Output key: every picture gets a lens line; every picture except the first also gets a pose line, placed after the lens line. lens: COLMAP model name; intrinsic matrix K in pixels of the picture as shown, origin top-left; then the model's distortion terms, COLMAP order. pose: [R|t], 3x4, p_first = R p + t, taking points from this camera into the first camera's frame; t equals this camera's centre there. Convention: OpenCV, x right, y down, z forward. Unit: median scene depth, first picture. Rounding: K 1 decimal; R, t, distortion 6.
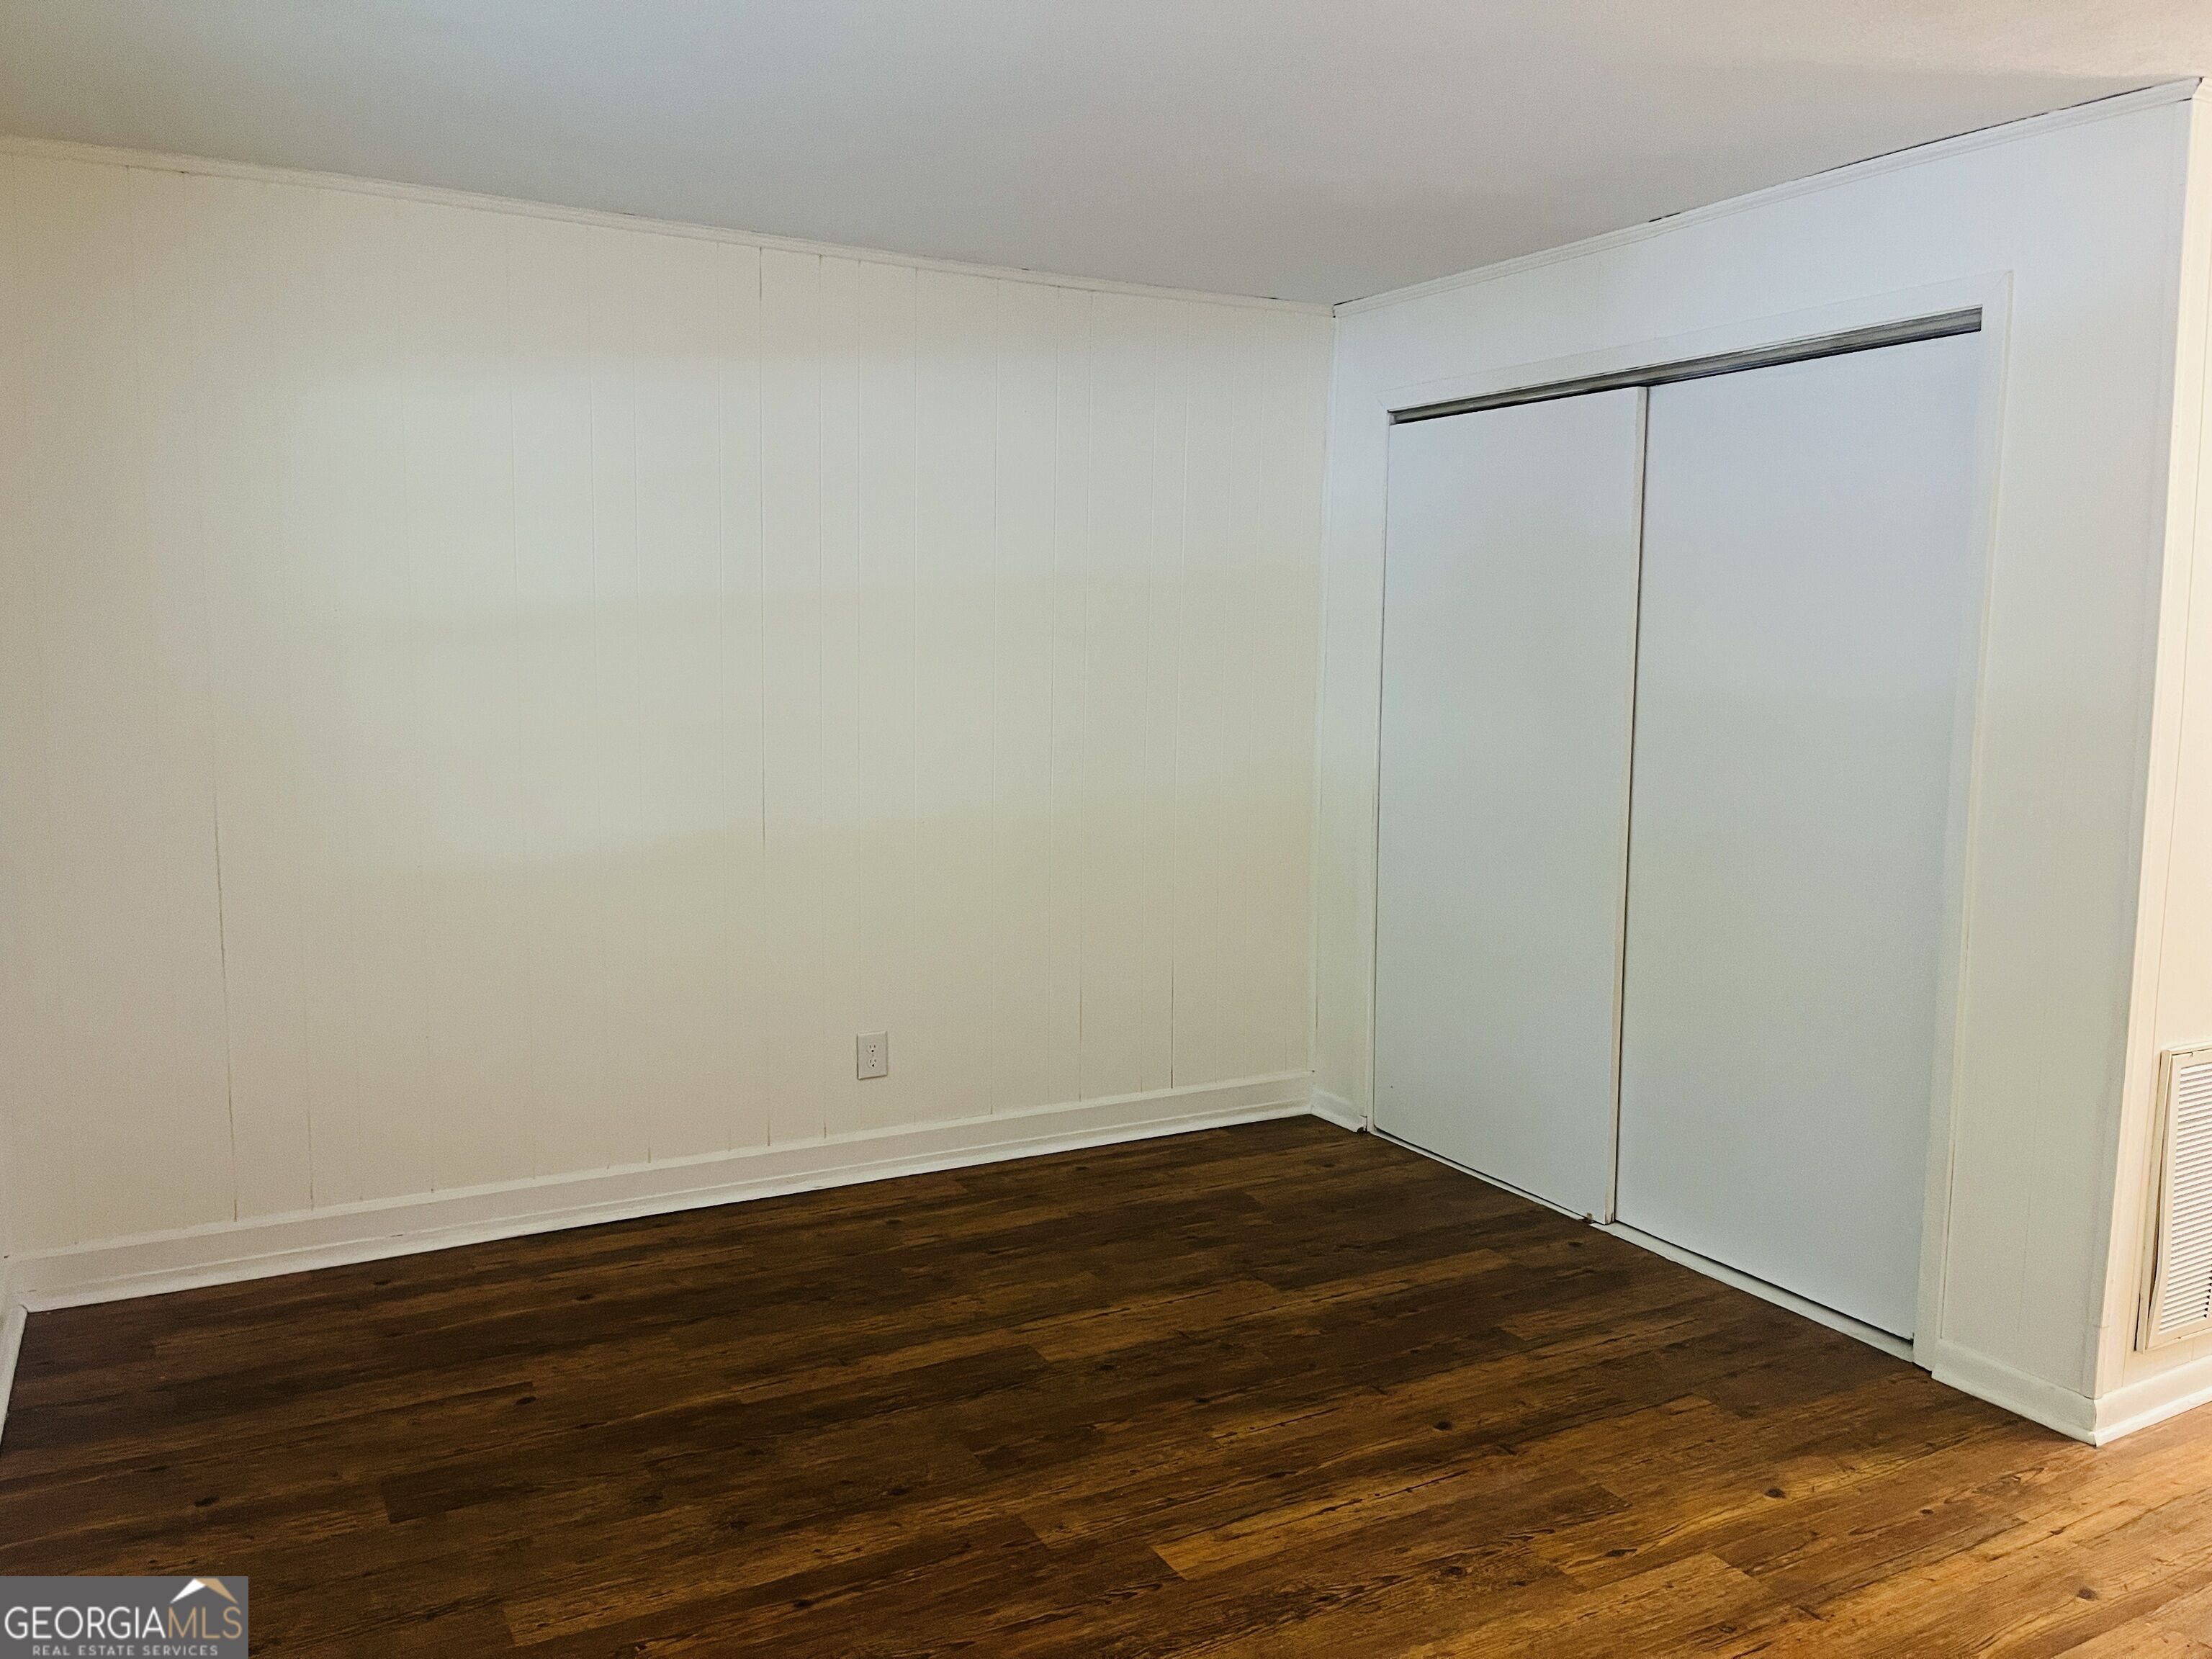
lens RADIAL K [[1665.9, 0, 1106.2], [0, 1665.9, 836.7], [0, 0, 1]] dist [0.064028, -0.074715]
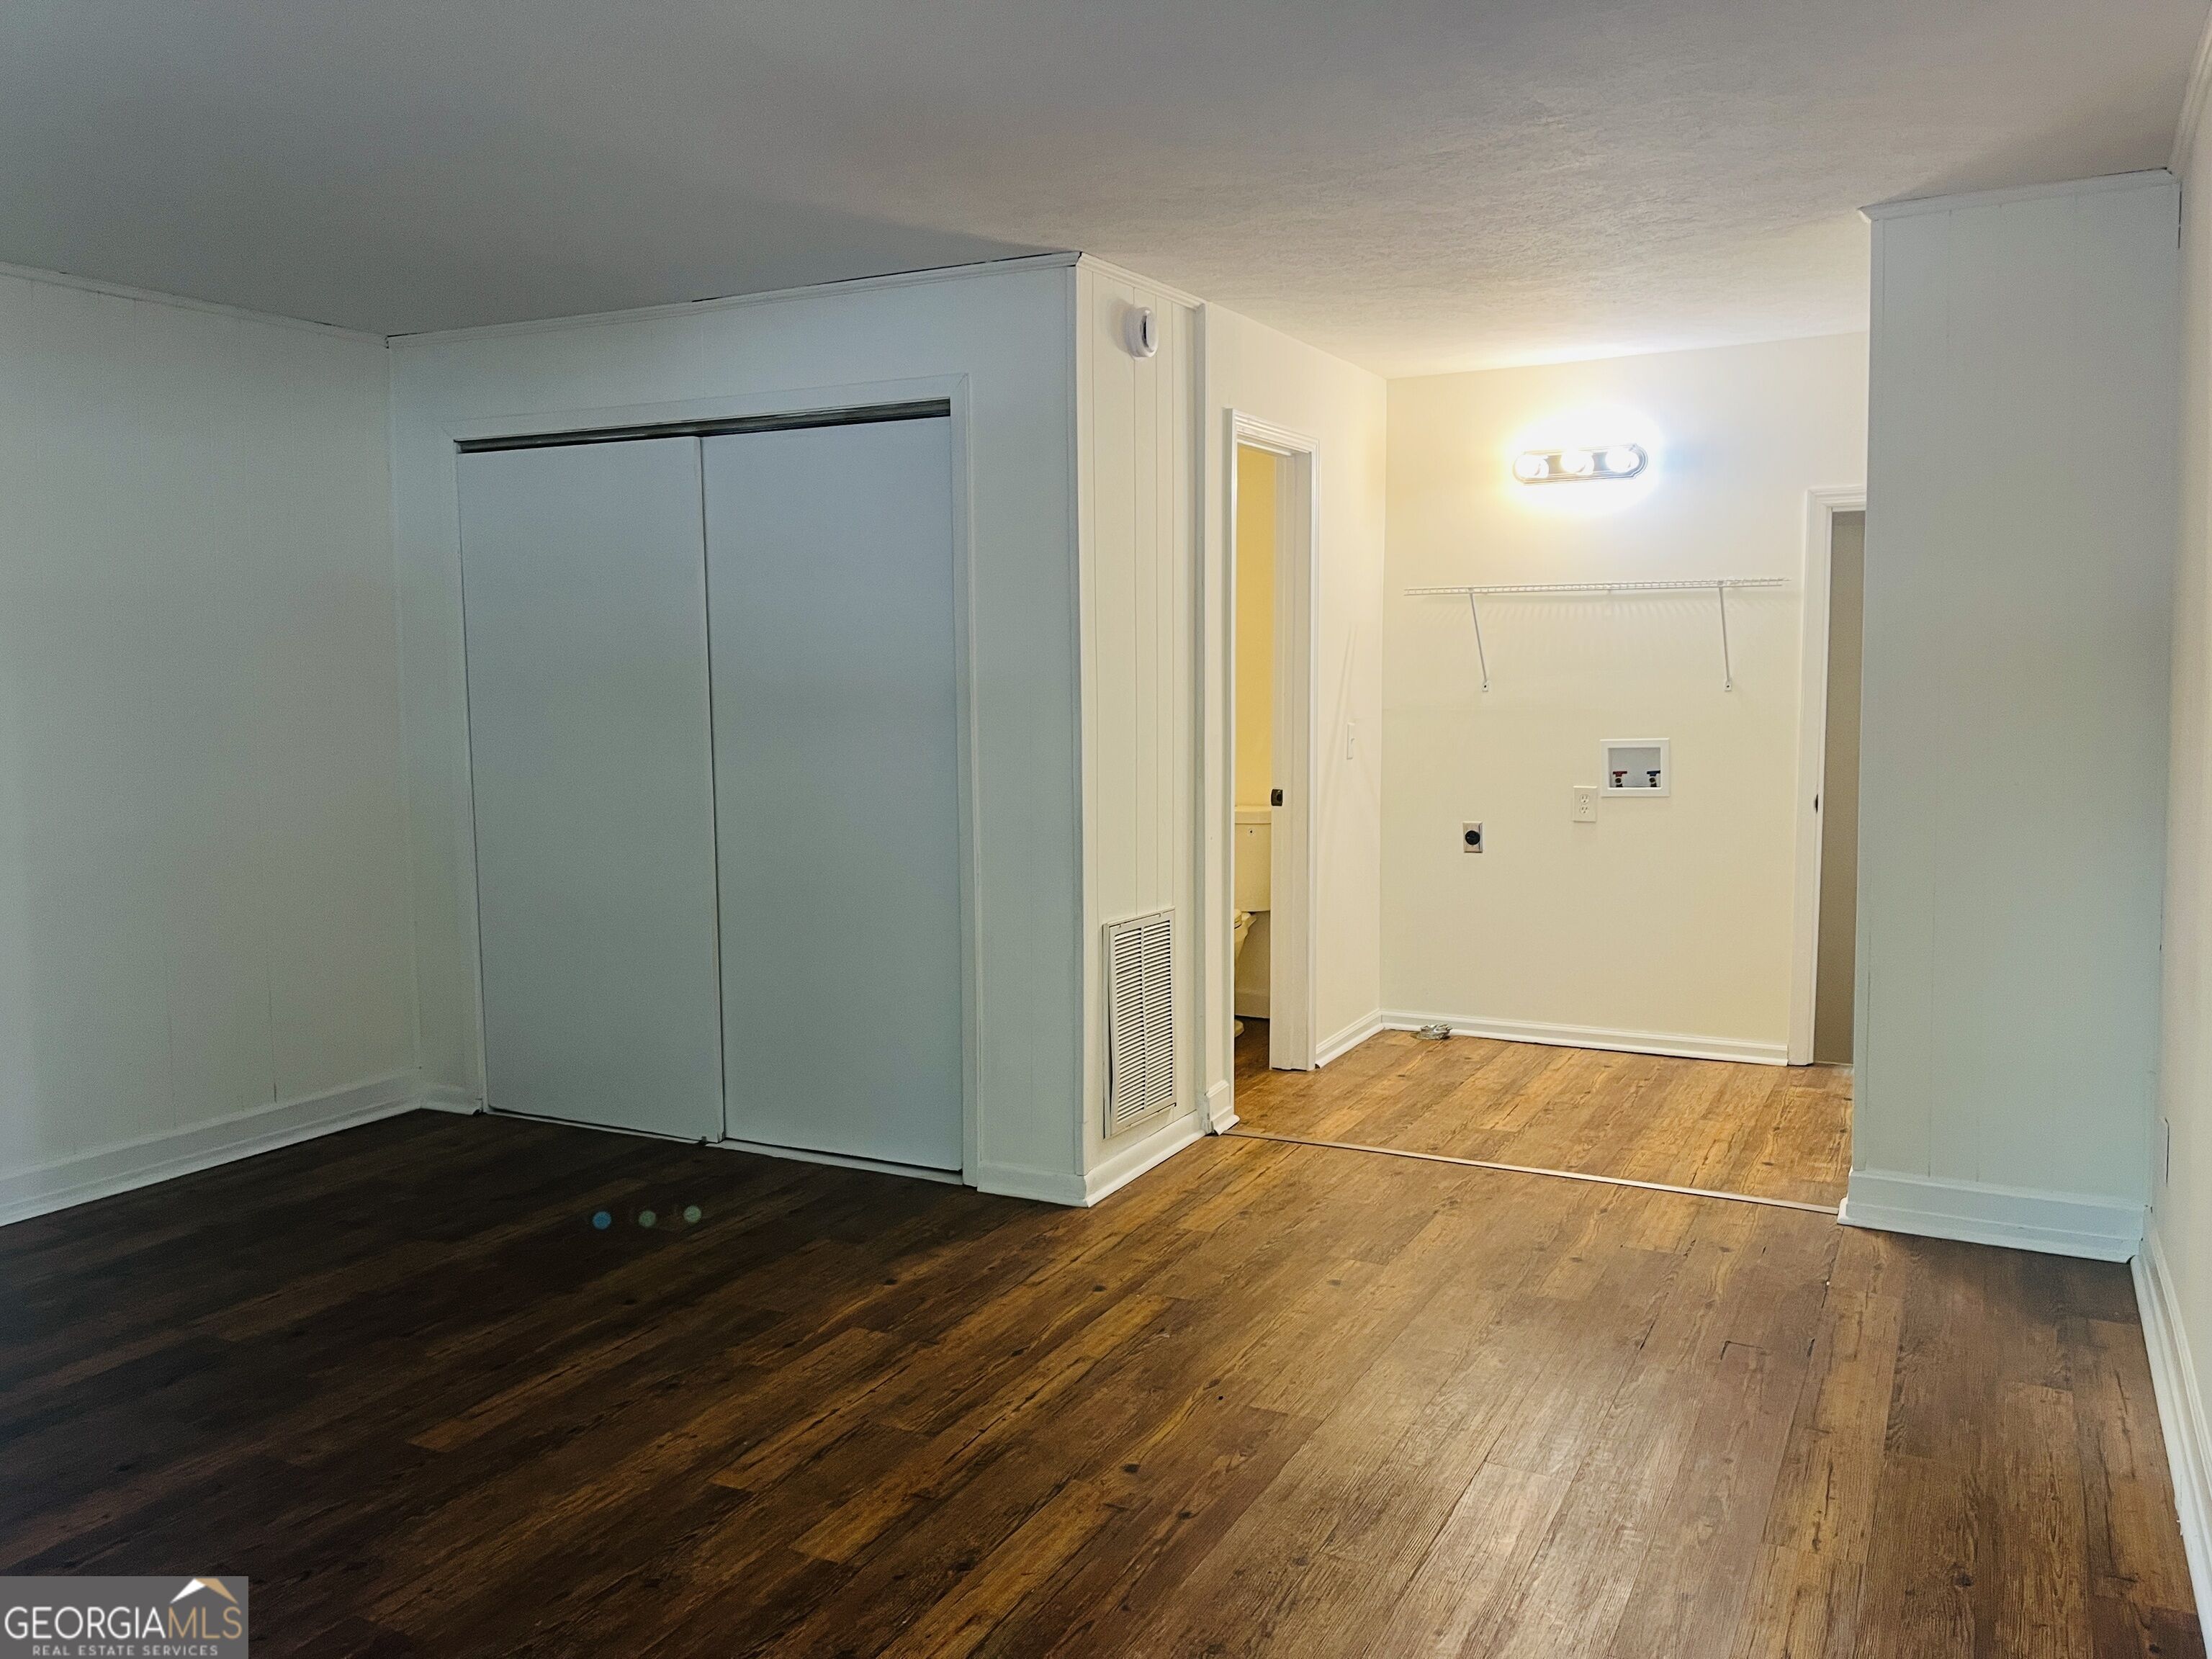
lens RADIAL K [[1665.9, 0, 1095.5], [0, 1665.9, 831.9], [0, 0, 1]] dist [0.064028, -0.074715]
pose [[0.830147, -0.066945, 0.553511, -0.152278], [0.080085, 0.996788, 0.000447, 0.043692], [-0.551763, 0.043957, 0.832842, -0.173388]]
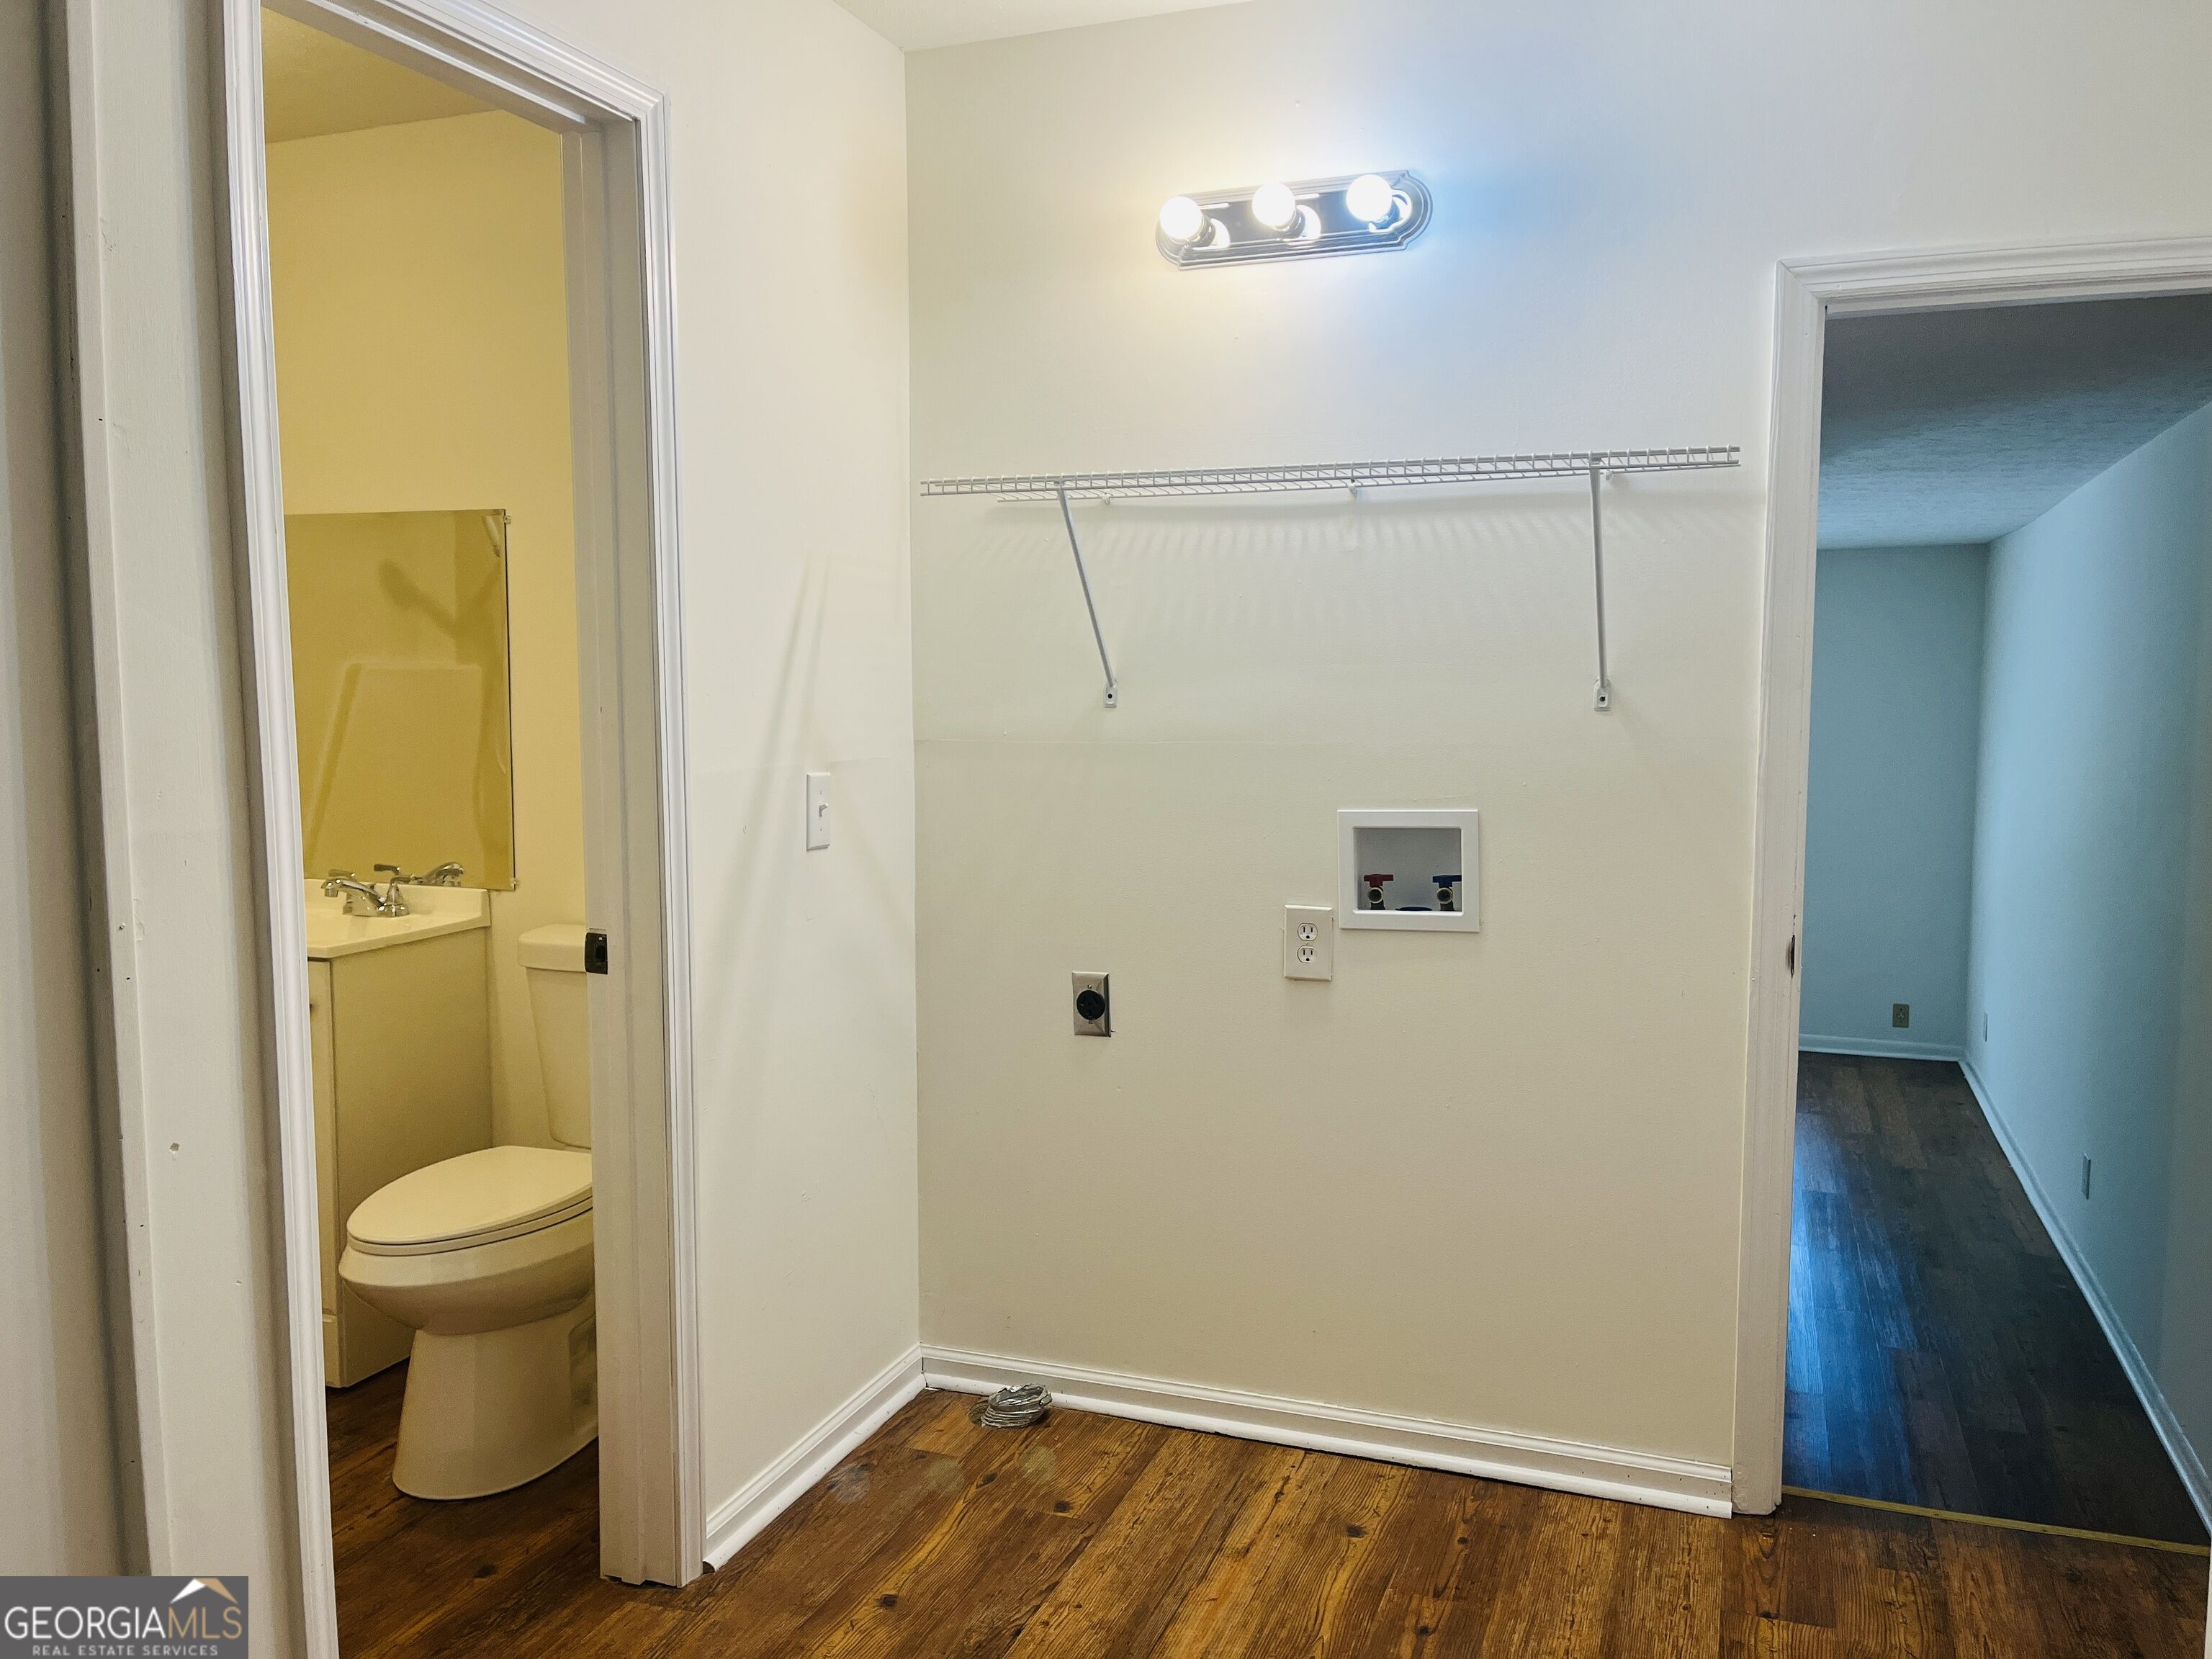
lens RADIAL K [[1665.9, 0, 1108.3], [0, 1665.9, 834.1], [0, 0, 1]] dist [0.064028, -0.074715]
pose [[0.755835, -0.069635, 0.651048, 0.652595], [0.083993, 0.996425, 0.009065, -0.015510], [-0.649352, 0.047832, 0.758982, 0.449490]]
